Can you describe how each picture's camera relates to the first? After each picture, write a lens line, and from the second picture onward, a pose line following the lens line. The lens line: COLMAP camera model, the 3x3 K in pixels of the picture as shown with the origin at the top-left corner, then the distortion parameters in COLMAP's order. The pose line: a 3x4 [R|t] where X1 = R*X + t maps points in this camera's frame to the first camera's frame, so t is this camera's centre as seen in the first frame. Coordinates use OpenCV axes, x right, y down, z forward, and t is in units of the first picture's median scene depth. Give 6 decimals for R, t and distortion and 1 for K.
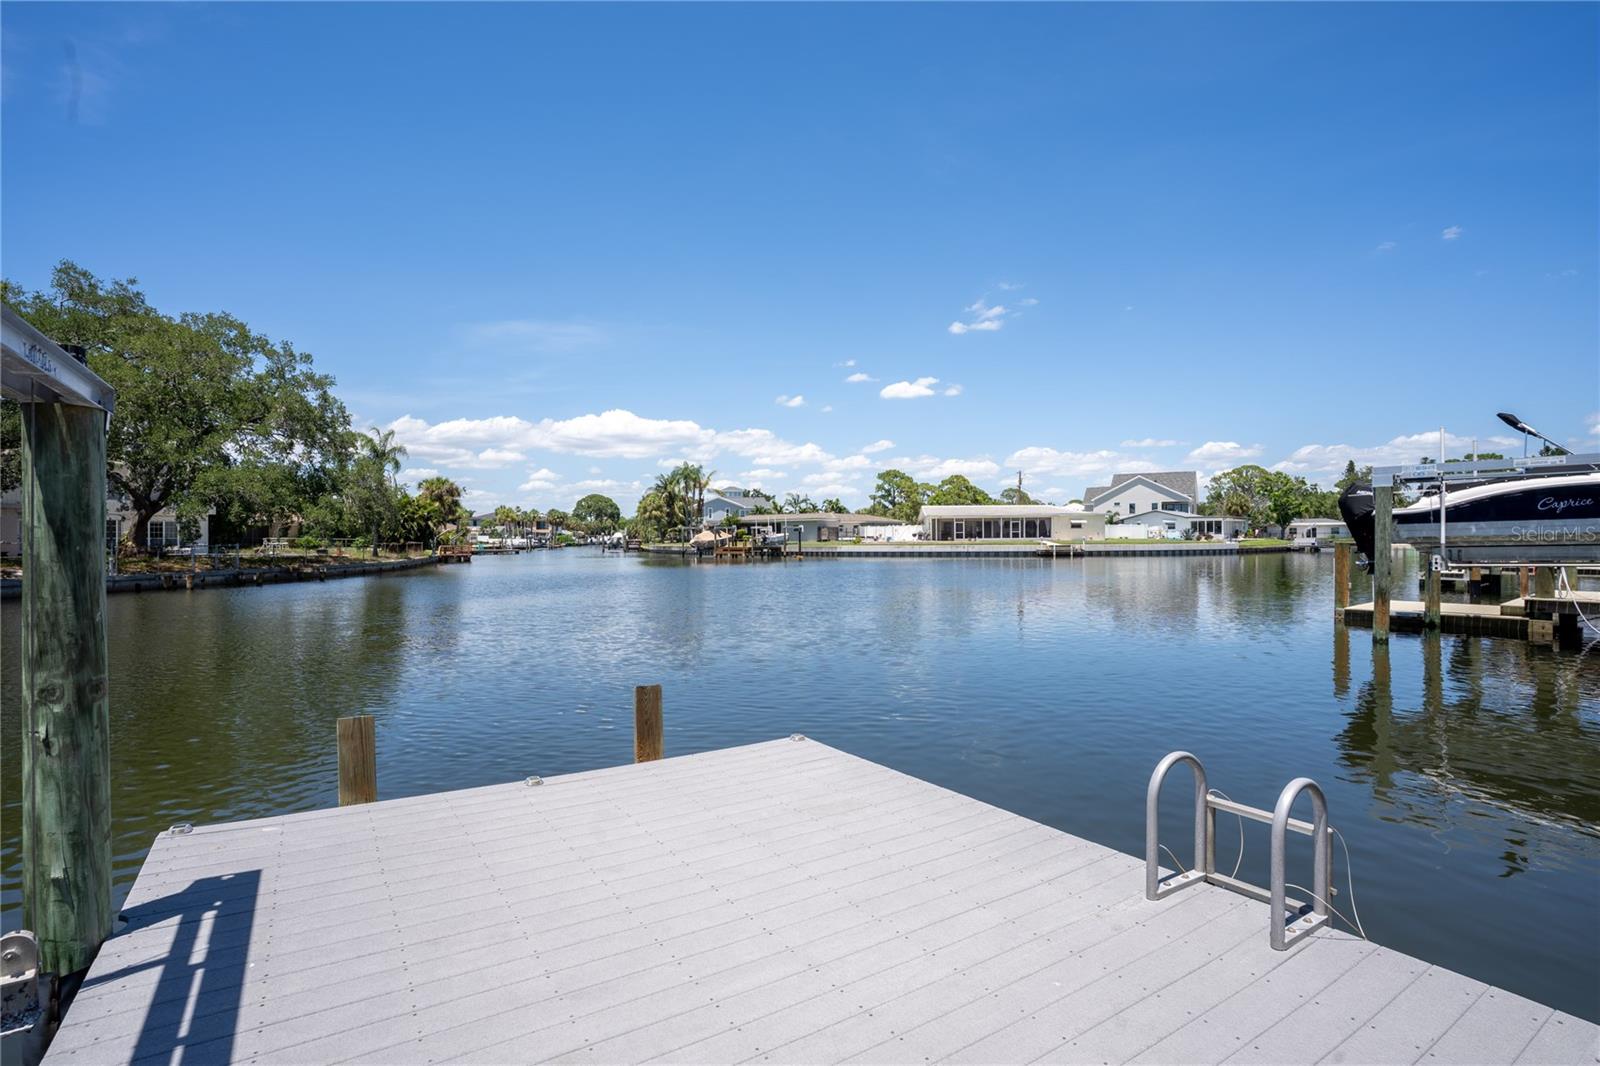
lens RADIAL K [[789.1, 0, 797.0], [0, 789.1, 532.2], [0, 0, 1]] dist [-0.079621, 0.036542]
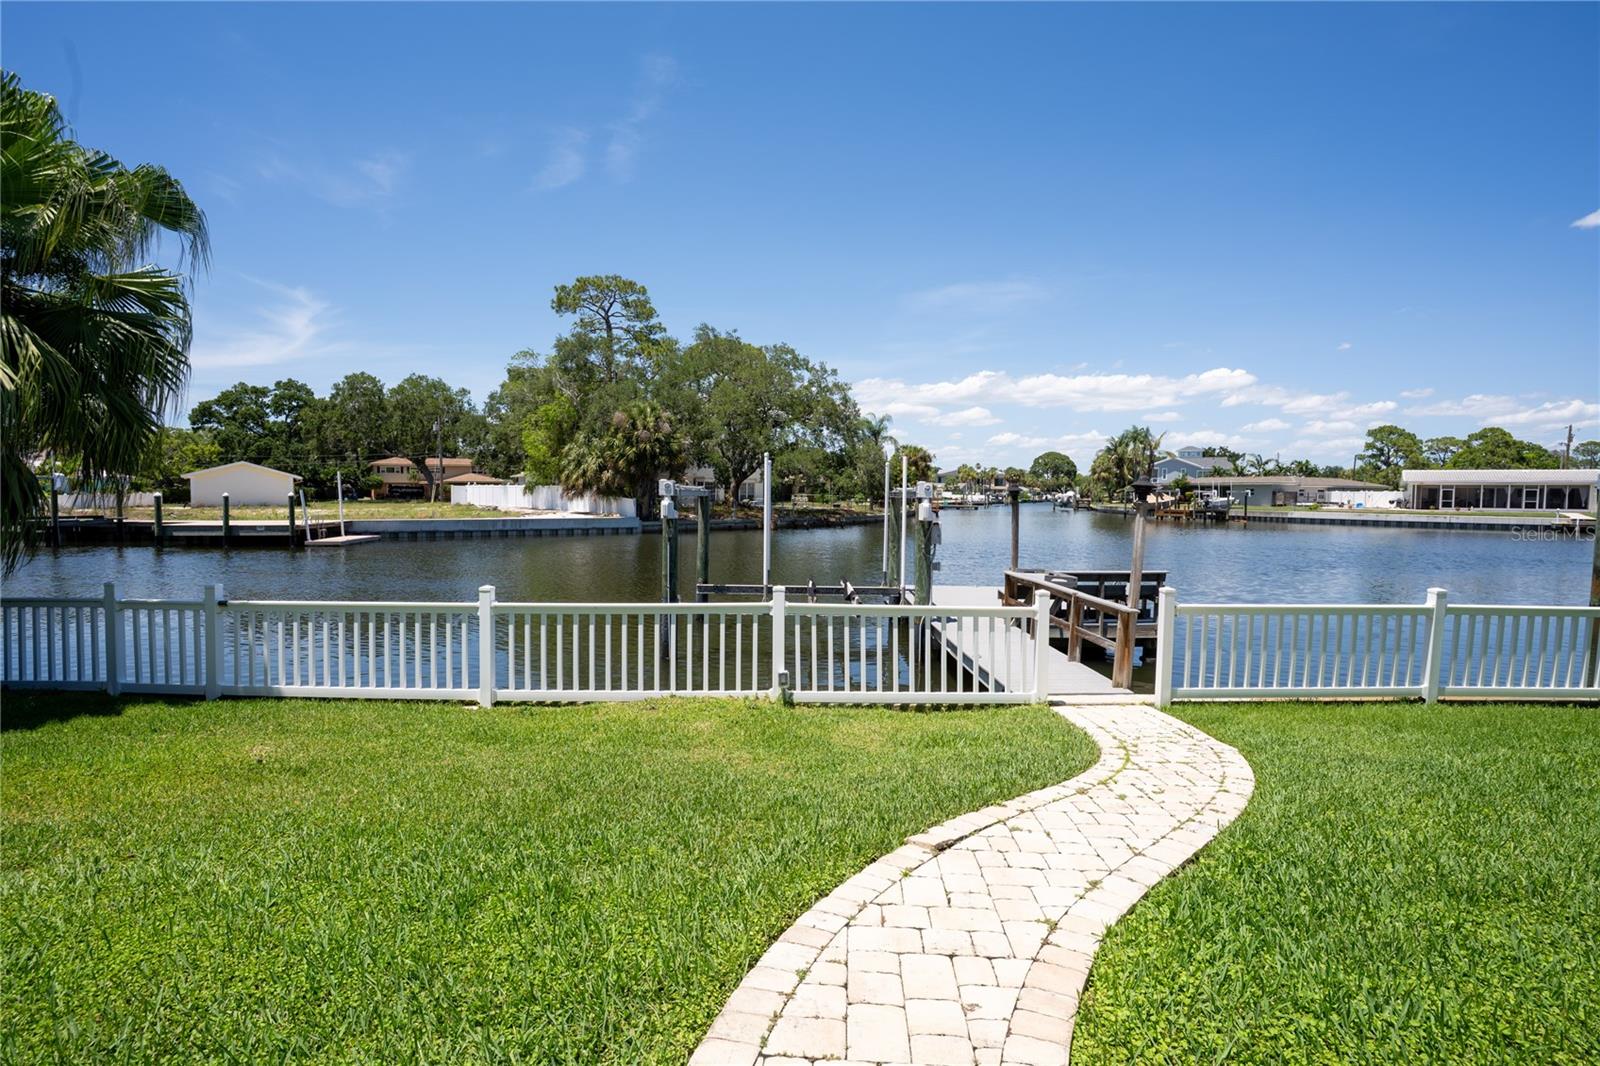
lens RADIAL K [[789.1, 0, 794.7], [0, 789.1, 535.9], [0, 0, 1]] dist [-0.079621, 0.036542]
pose [[0.840905, 0.045688, -0.539250, 0.045659], [-0.011957, 0.997755, 0.065889, -0.007203], [0.541050, -0.048958, 0.839564, -0.125026]]
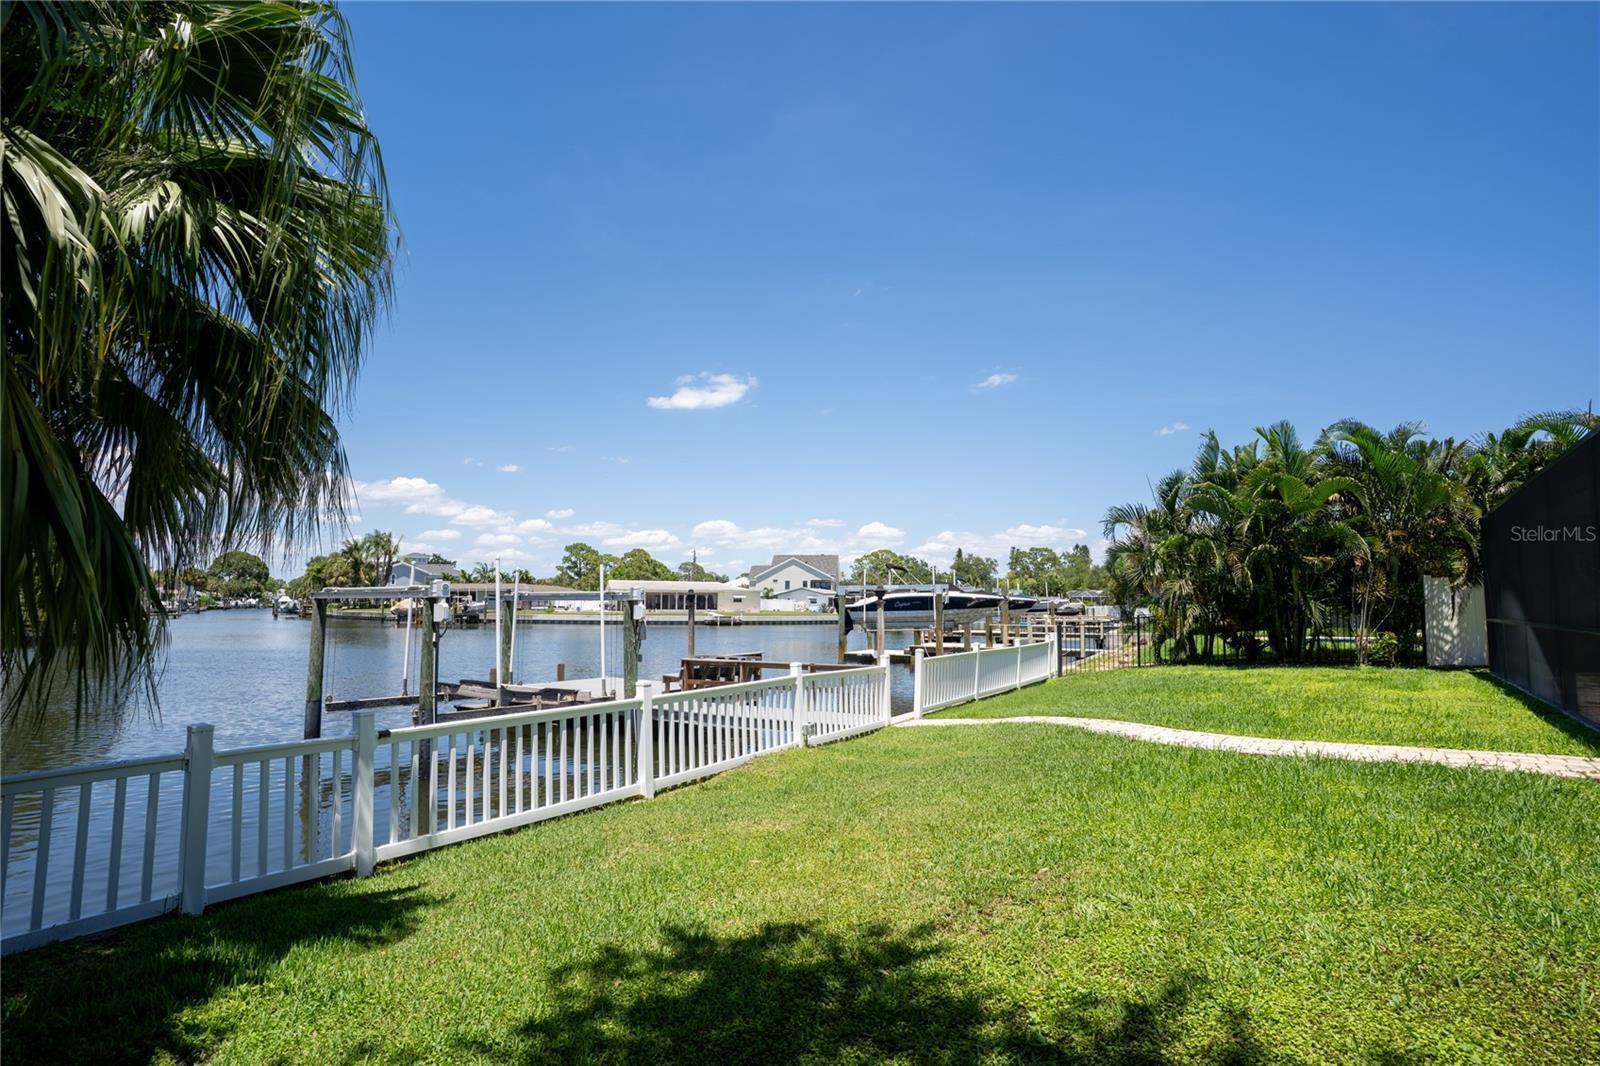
lens RADIAL K [[789.1, 0, 803.7], [0, 789.1, 534.4], [0, 0, 1]] dist [-0.079621, 0.036542]
pose [[0.916779, 0.047514, 0.396559, -0.037250], [-0.014289, 0.996165, -0.086322, -0.005245], [-0.399140, 0.073472, 0.913942, -0.158968]]
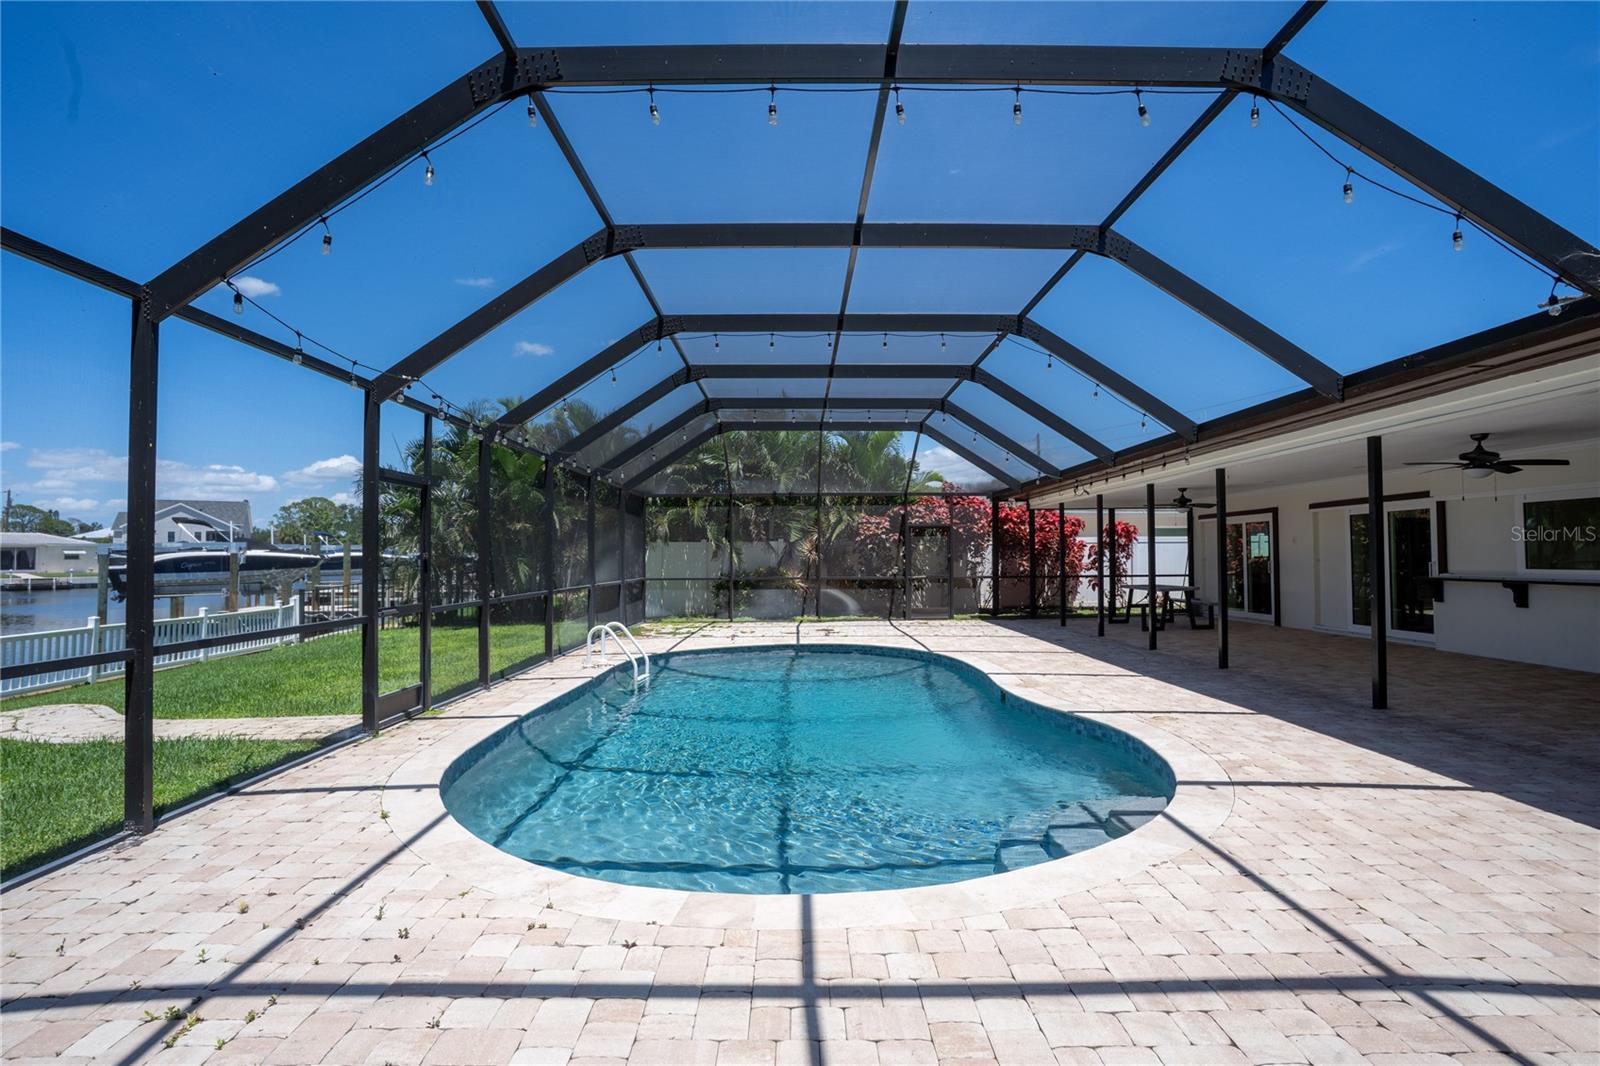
lens RADIAL K [[789.1, 0, 798.0], [0, 789.1, 538.4], [0, 0, 1]] dist [-0.079621, 0.036542]
pose [[0.500097, 0.023975, 0.865638, 0.005967], [-0.002562, 0.999653, -0.026207, -0.008111], [-0.865966, 0.010888, 0.499985, -0.198518]]
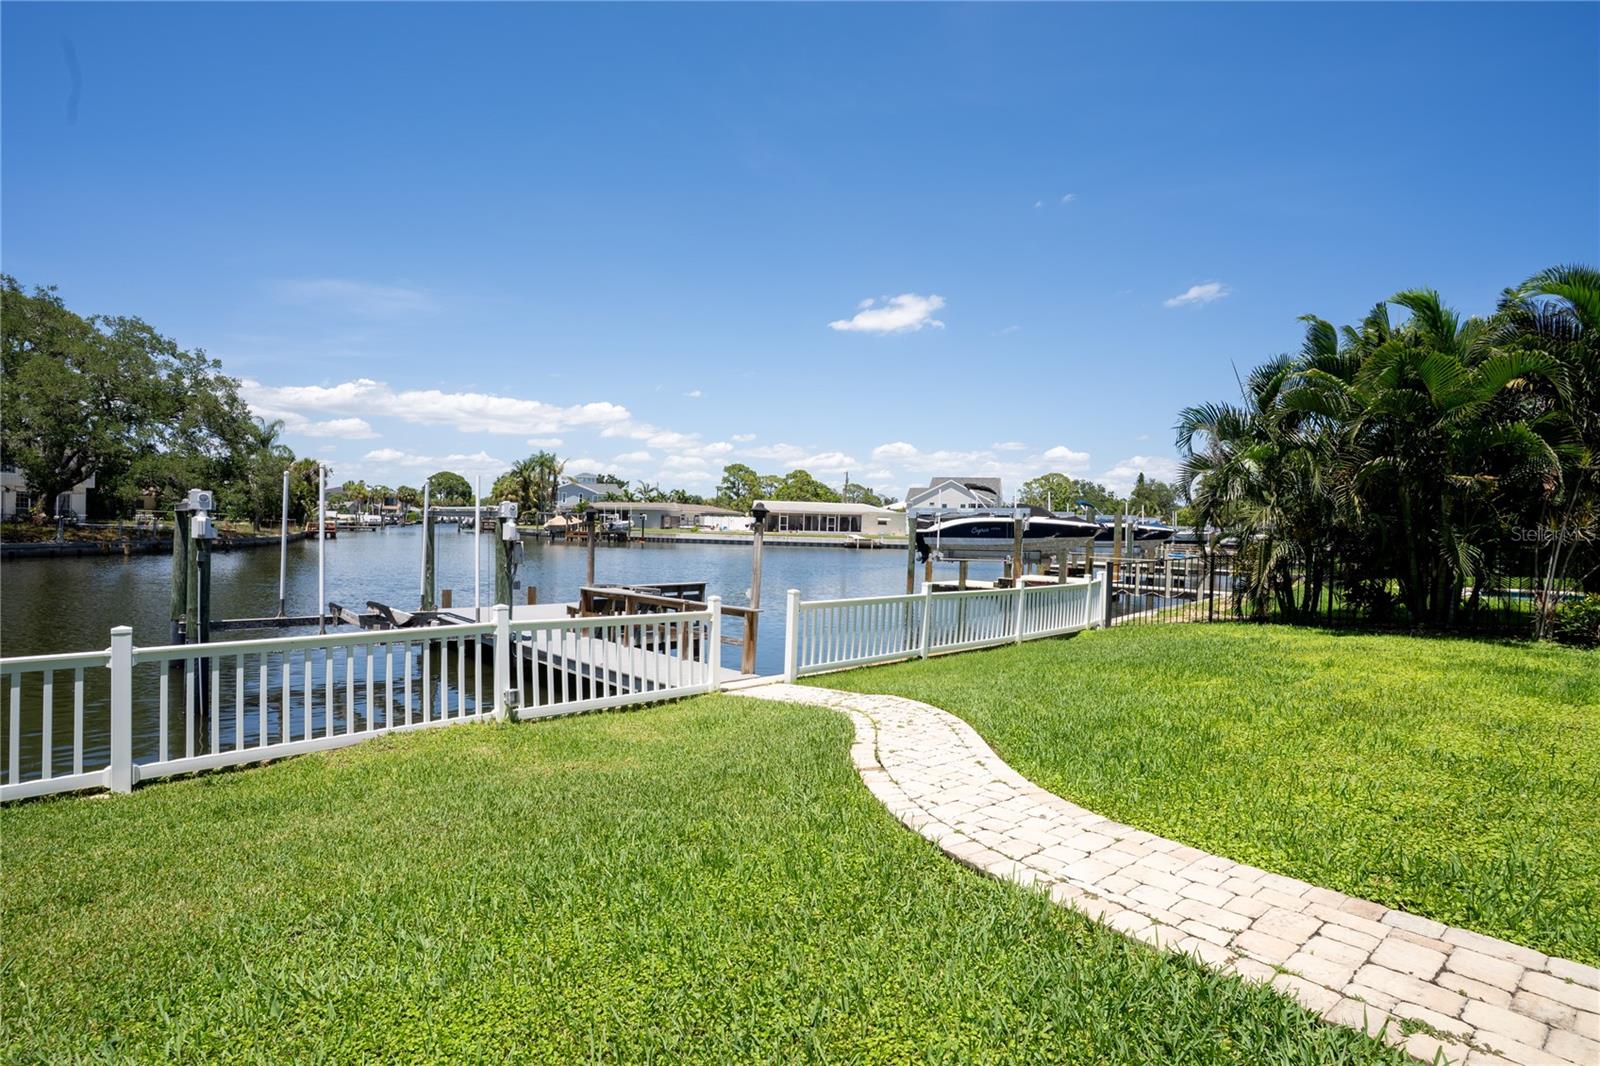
lens RADIAL K [[789.1, 0, 800.9], [0, 789.1, 533.9], [0, 0, 1]] dist [-0.079621, 0.036542]
pose [[0.982649, 0.031721, 0.182741, 0.017987], [-0.035351, 0.999236, 0.016642, -0.006326], [-0.182074, -0.022813, 0.983020, -0.140292]]
